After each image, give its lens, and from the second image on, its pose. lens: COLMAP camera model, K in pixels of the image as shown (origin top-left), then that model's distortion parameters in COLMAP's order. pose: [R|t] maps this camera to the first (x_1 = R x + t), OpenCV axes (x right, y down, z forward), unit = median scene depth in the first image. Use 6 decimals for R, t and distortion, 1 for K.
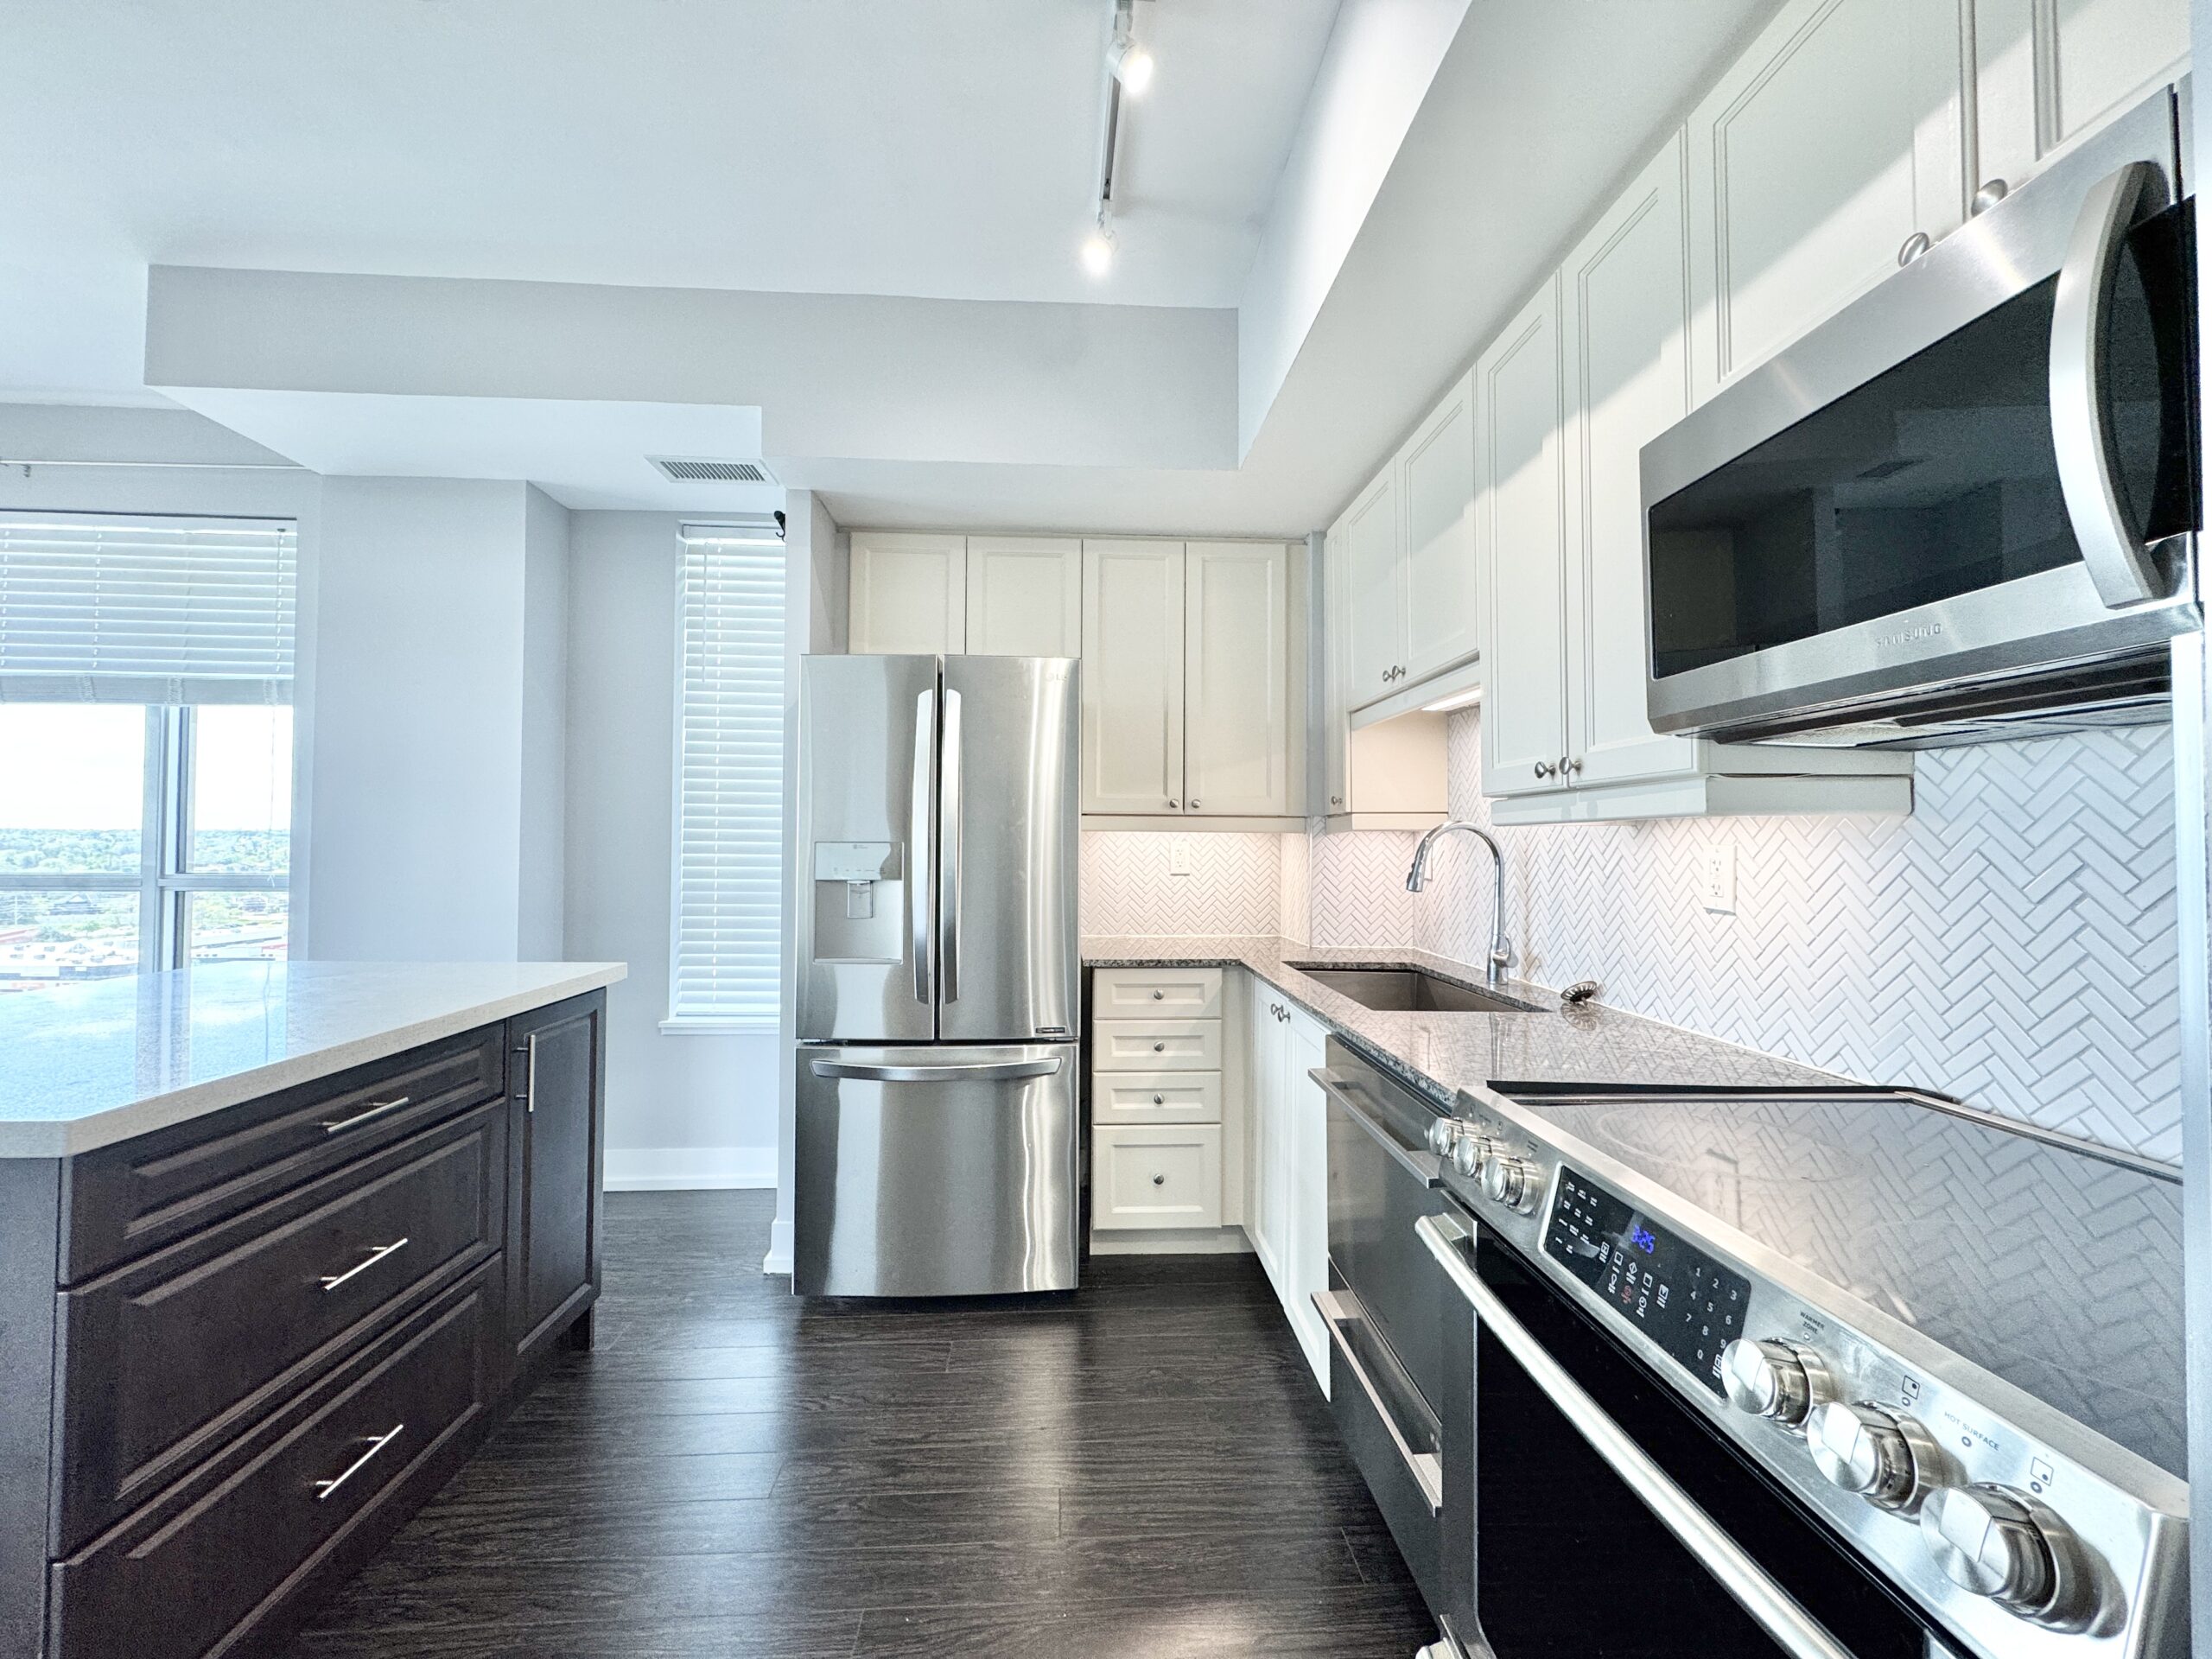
lens RADIAL K [[871.5, 0, 1109.1], [0, 871.5, 825.4], [0, 0, 1]] dist [-0.008403, 0.001660]
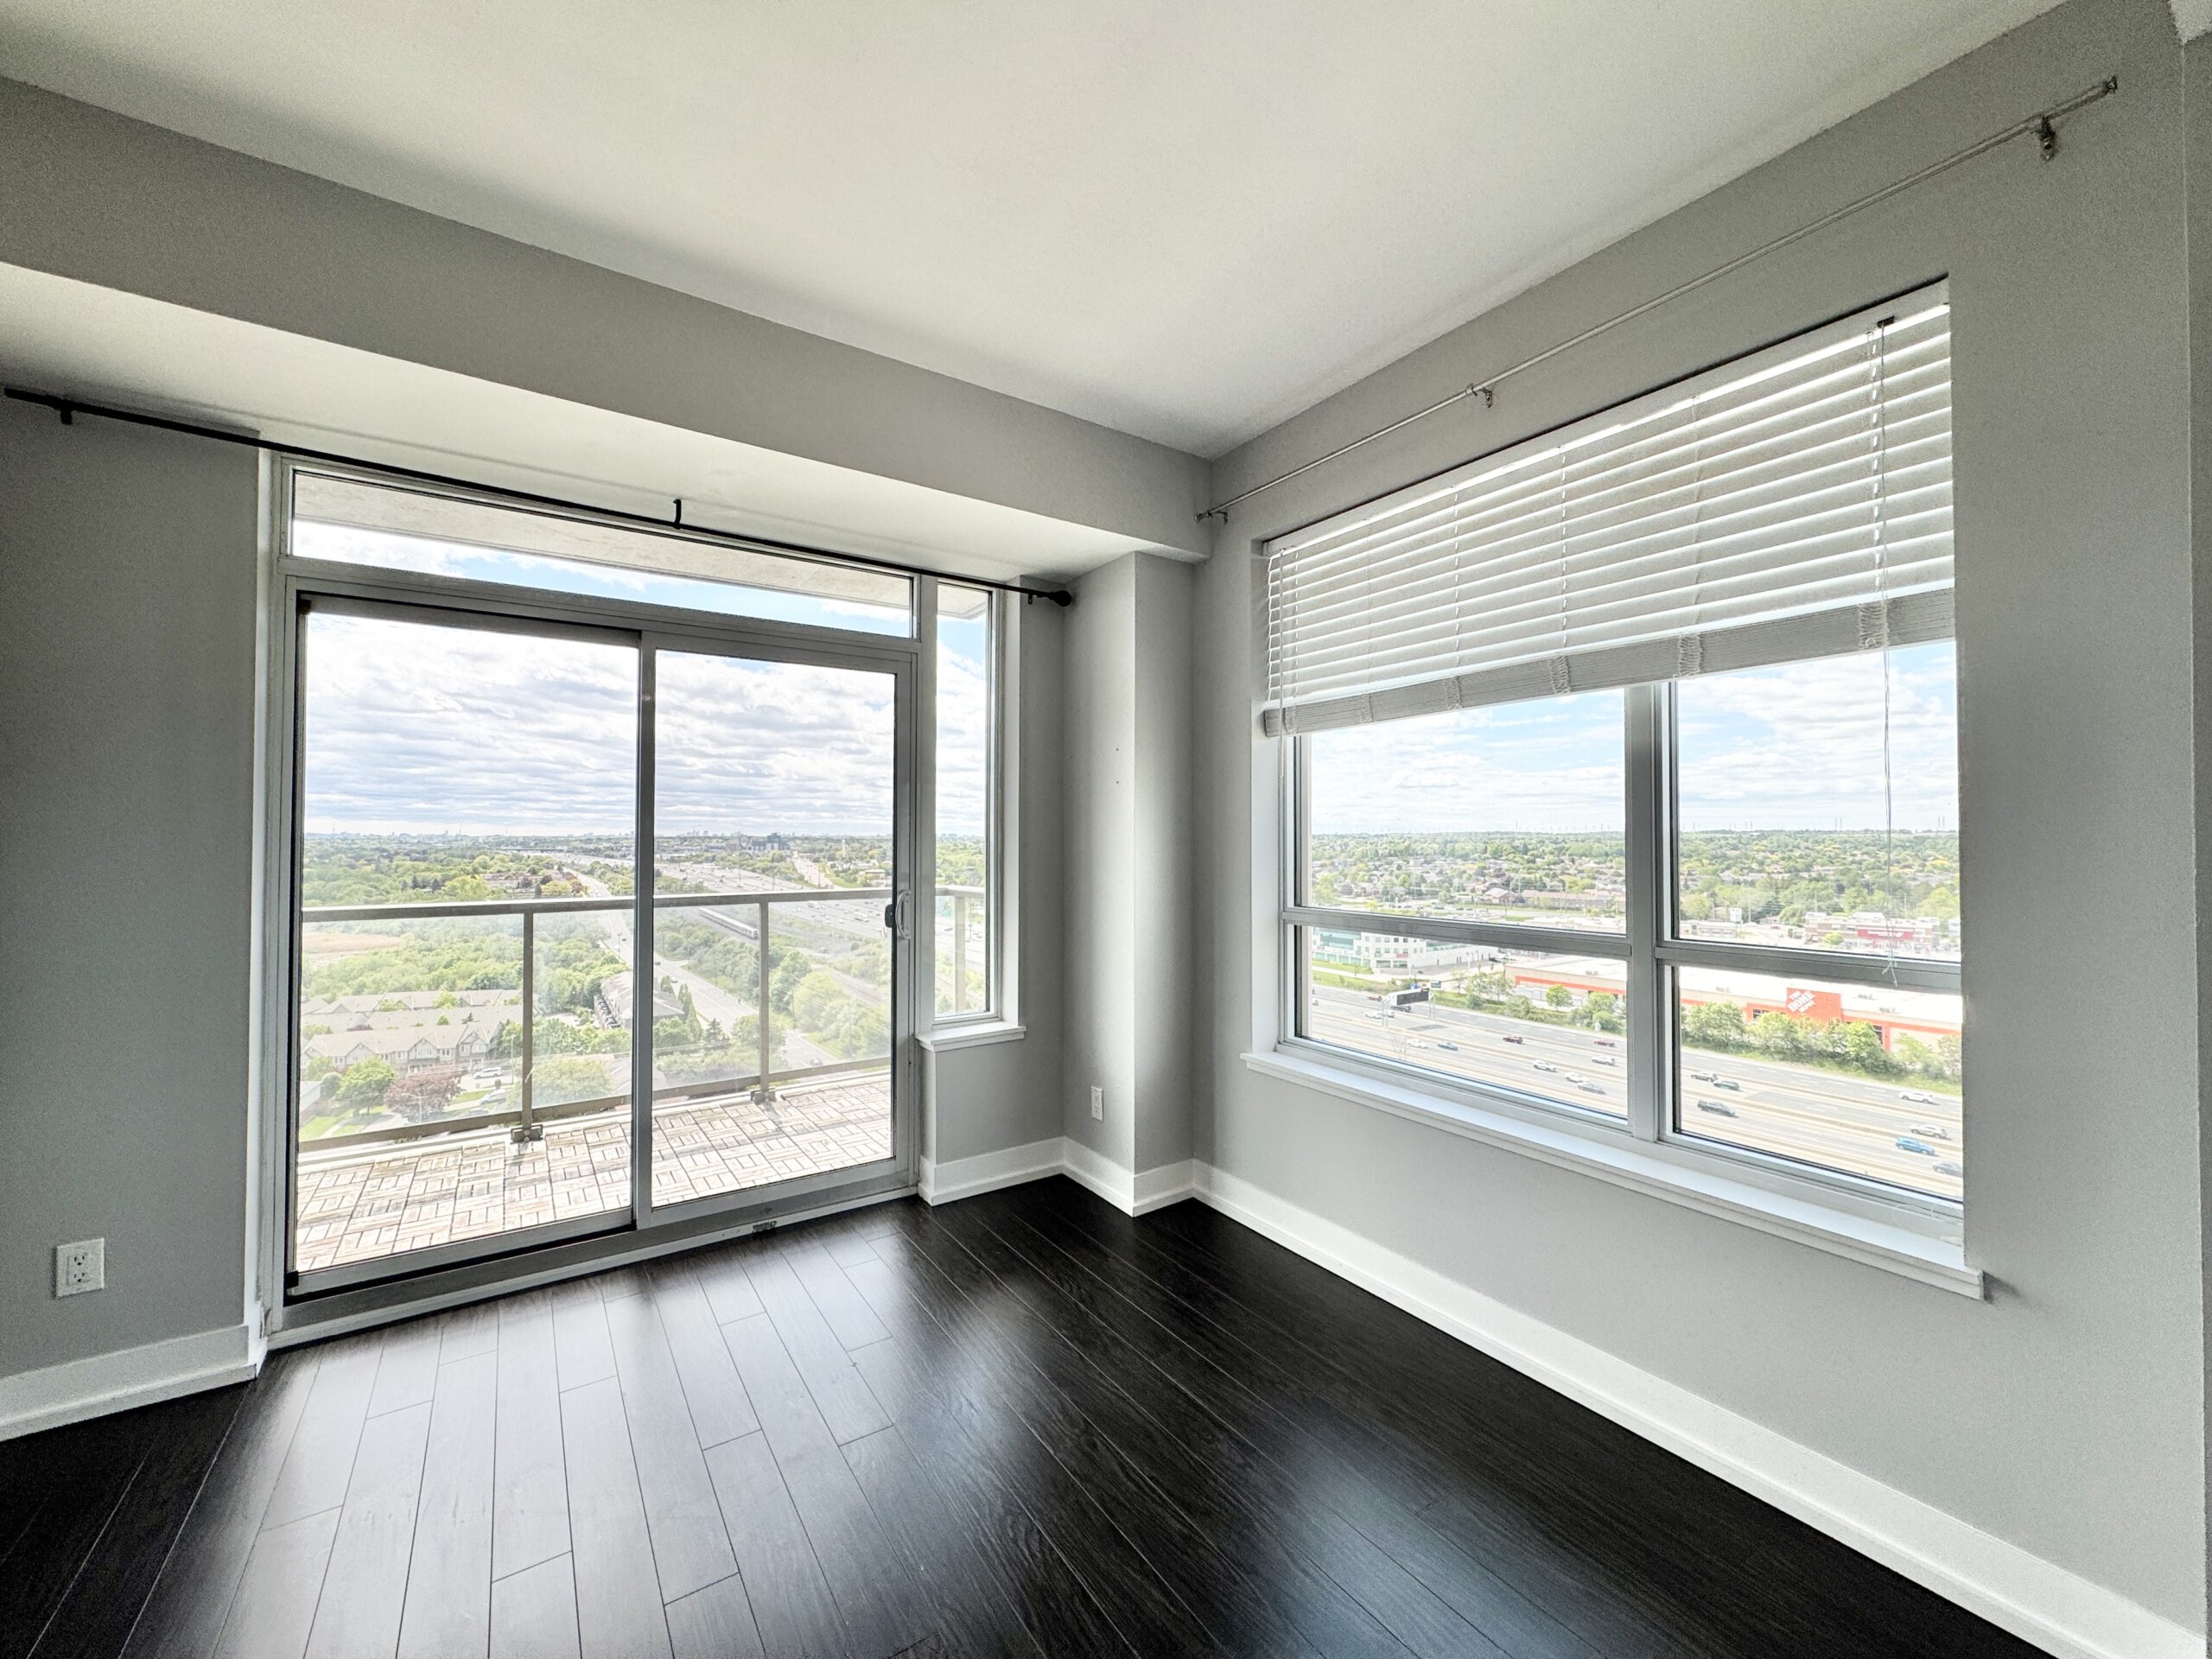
lens RADIAL K [[871.5, 0, 1112.5], [0, 871.5, 835.7], [0, 0, 1]] dist [-0.008403, 0.001660]
pose [[0.511180, -0.008954, -0.859427, -0.749042], [0.022845, 0.999734, 0.003172, -0.034885], [0.859170, -0.021255, 0.511249, 0.306793]]
